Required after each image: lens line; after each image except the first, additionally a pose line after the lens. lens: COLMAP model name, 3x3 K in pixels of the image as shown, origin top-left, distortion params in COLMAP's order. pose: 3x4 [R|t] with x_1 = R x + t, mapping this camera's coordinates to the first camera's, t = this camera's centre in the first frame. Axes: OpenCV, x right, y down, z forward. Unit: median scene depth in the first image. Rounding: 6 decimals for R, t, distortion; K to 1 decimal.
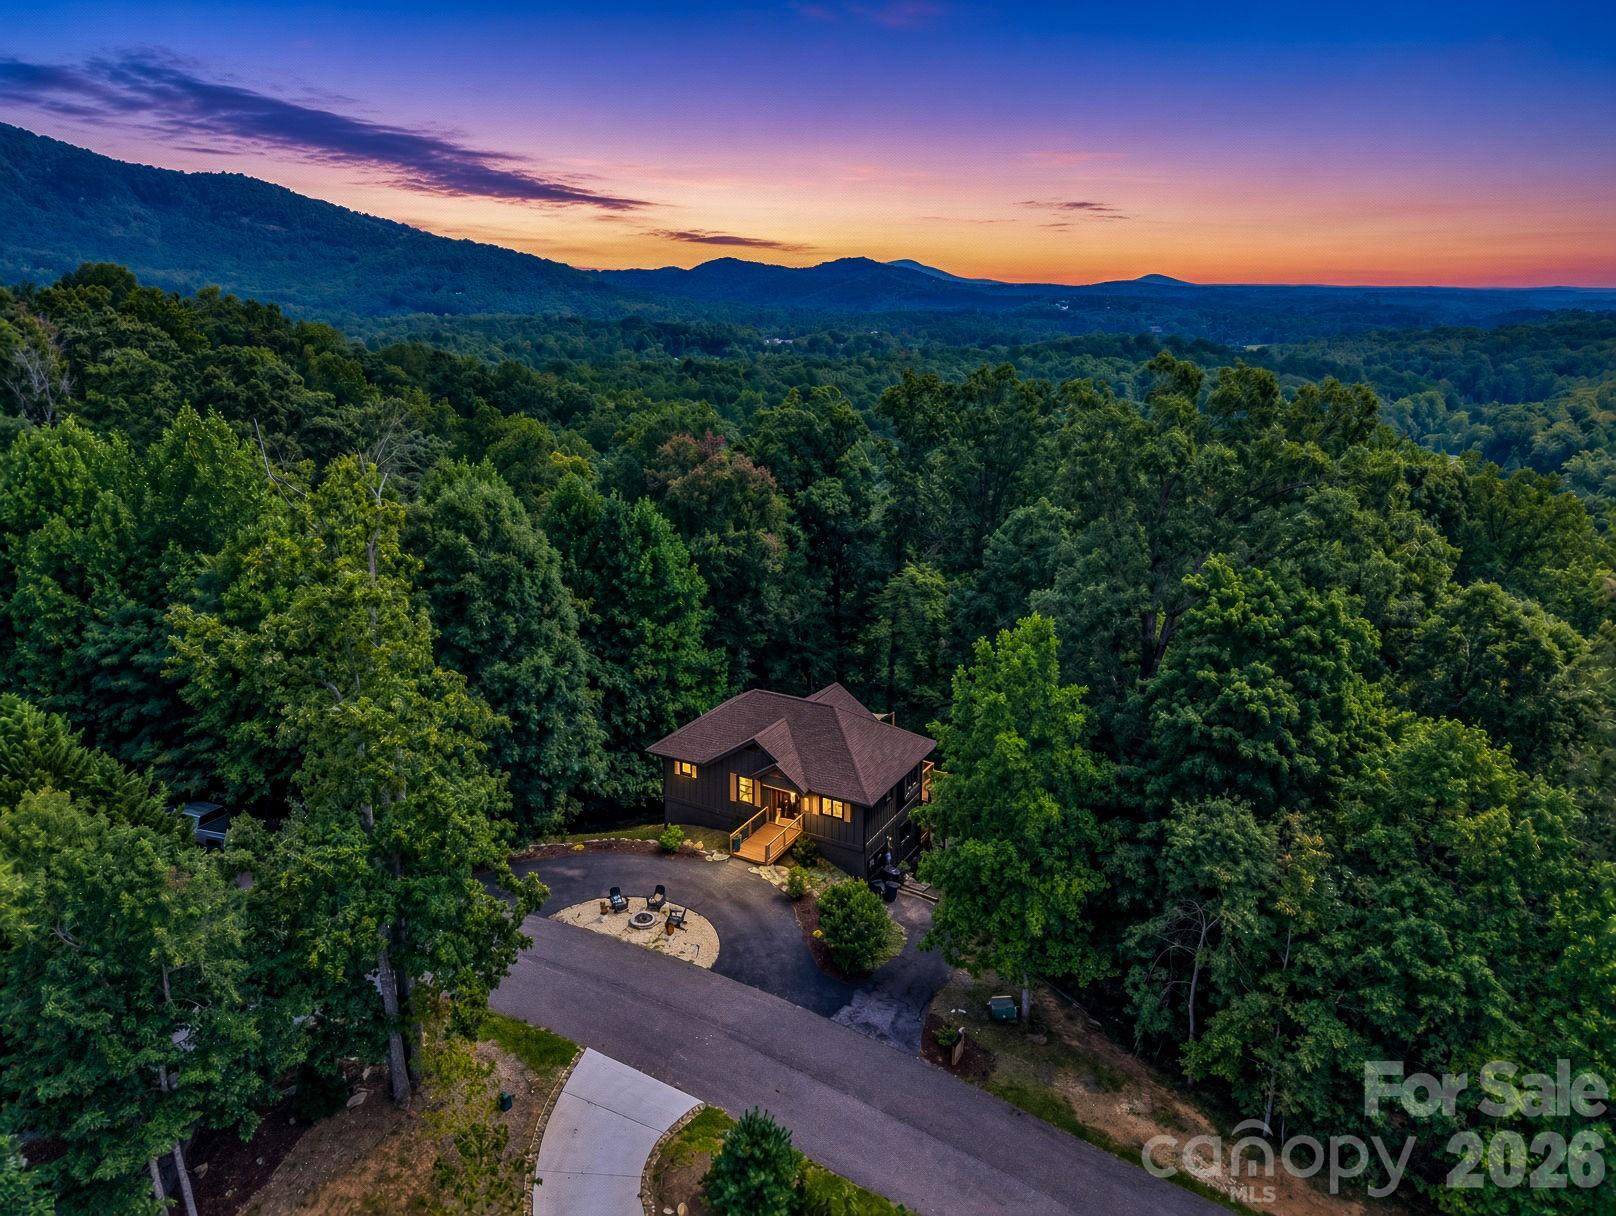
lens RADIAL K [[1078.1, 0, 785.0], [0, 1078.1, 631.4], [0, 0, 1]] dist [-0.002535, 0.005472]
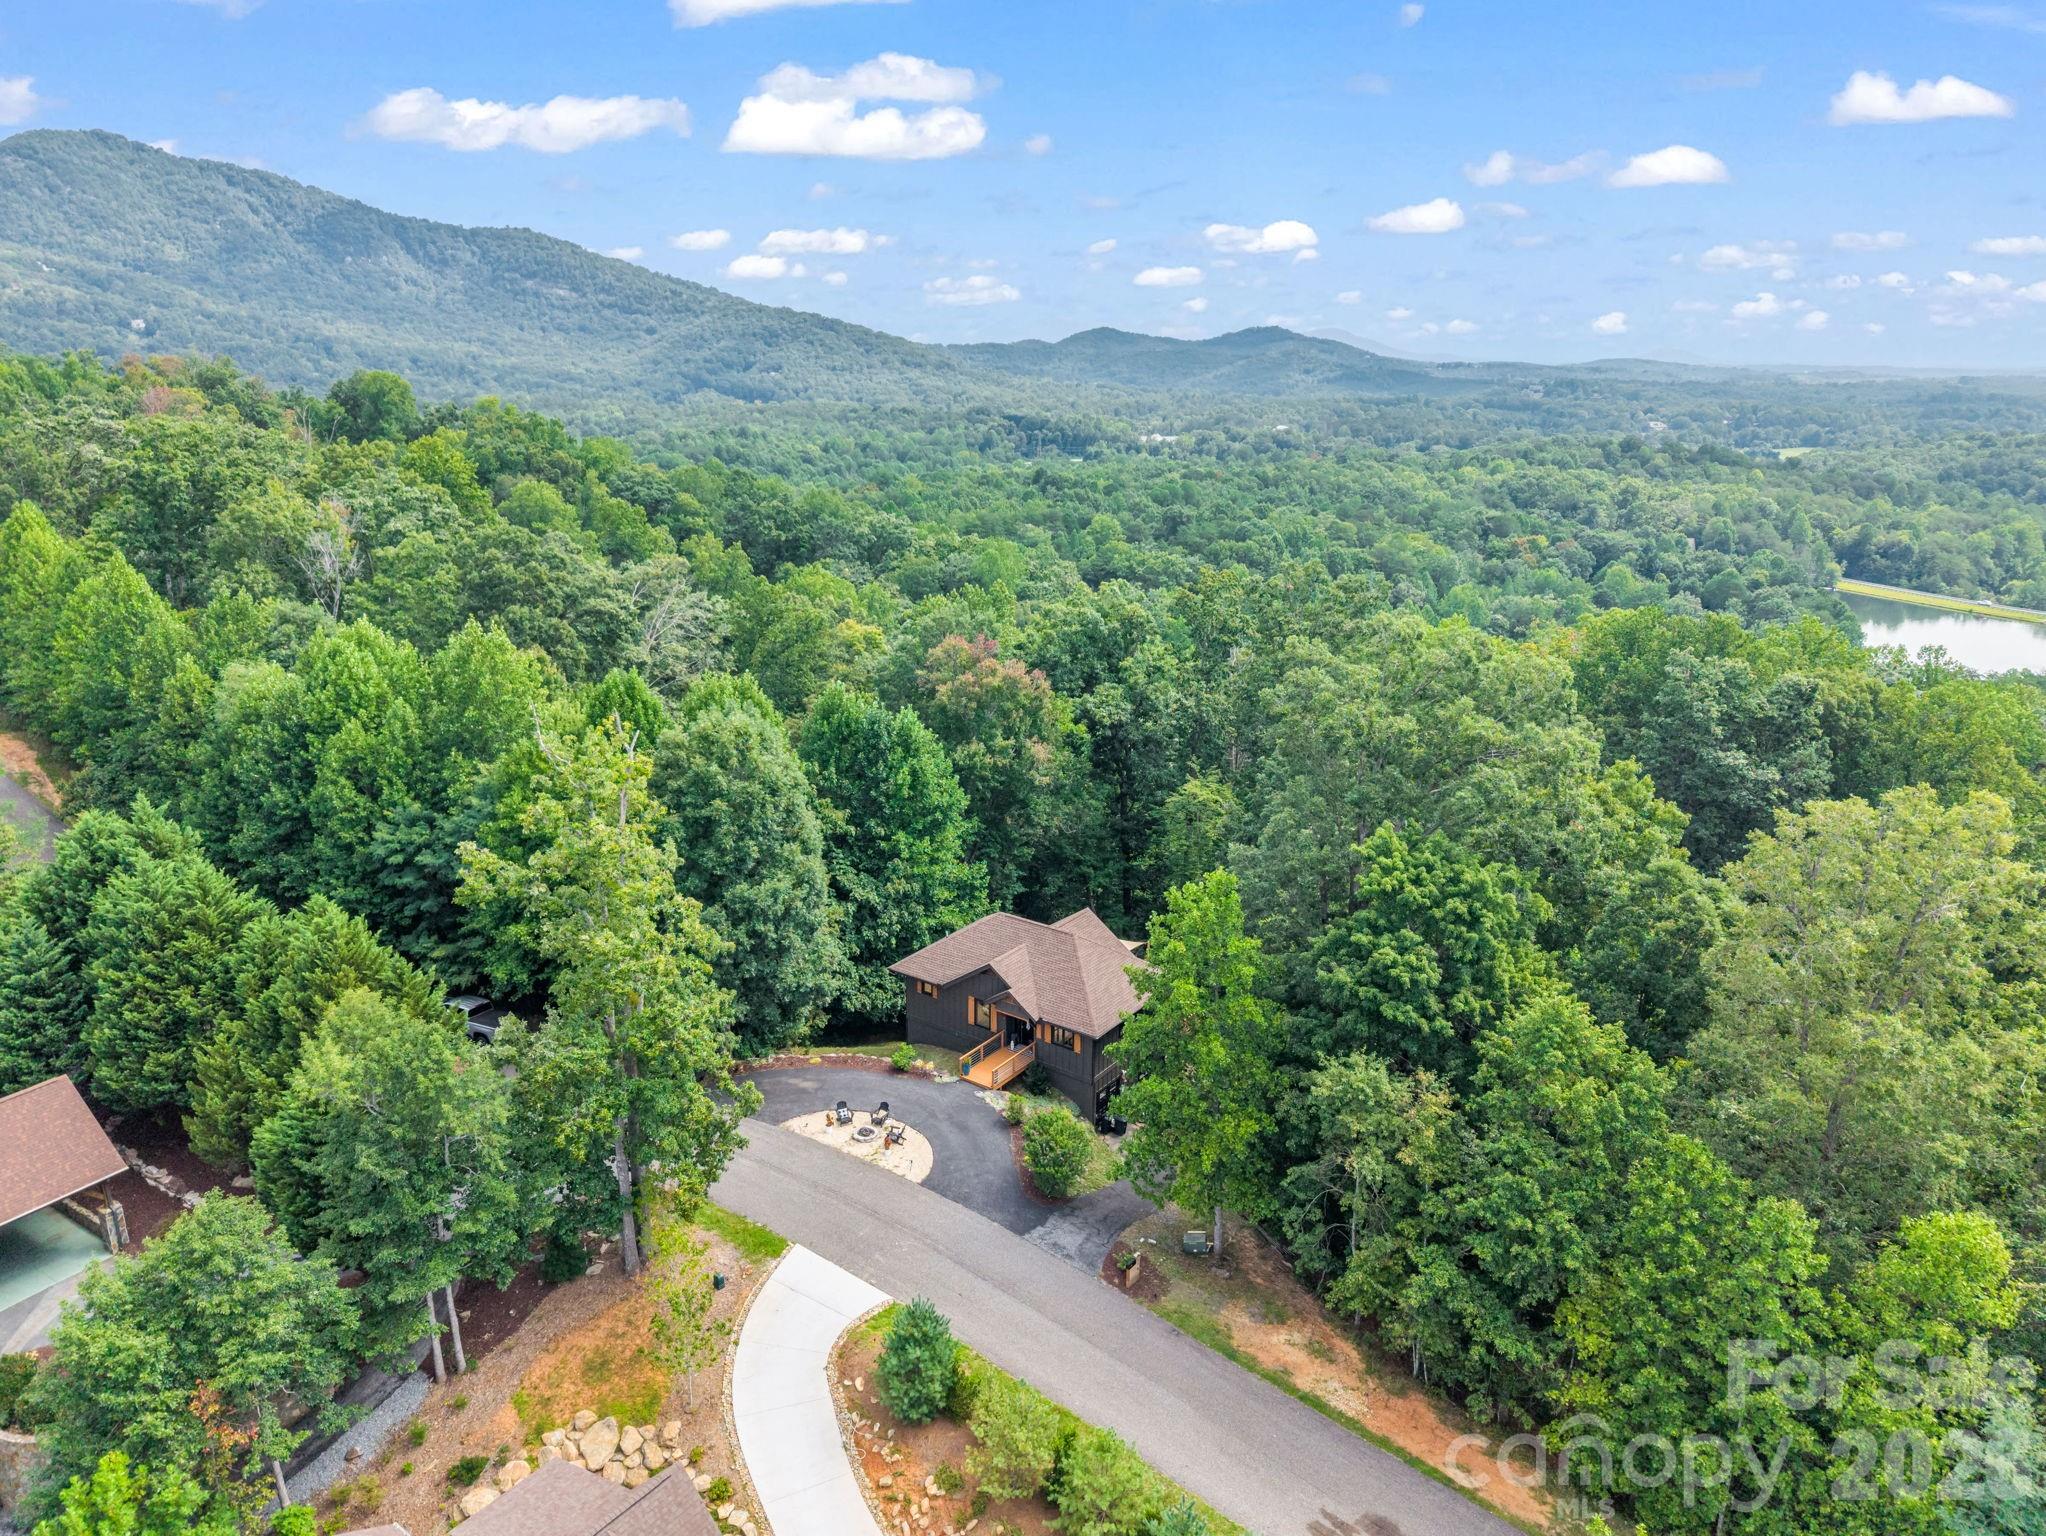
lens RADIAL K [[1505.7, 0, 1034.2], [0, 1505.7, 765.9], [0, 0, 1]] dist [0.002325, -0.000848]
pose [[0.991033, 0.038255, -0.128026, 0.220621], [-0.038349, 0.999263, 0.001728, -0.106522], [0.127997, 0.003197, 0.991769, -0.466176]]
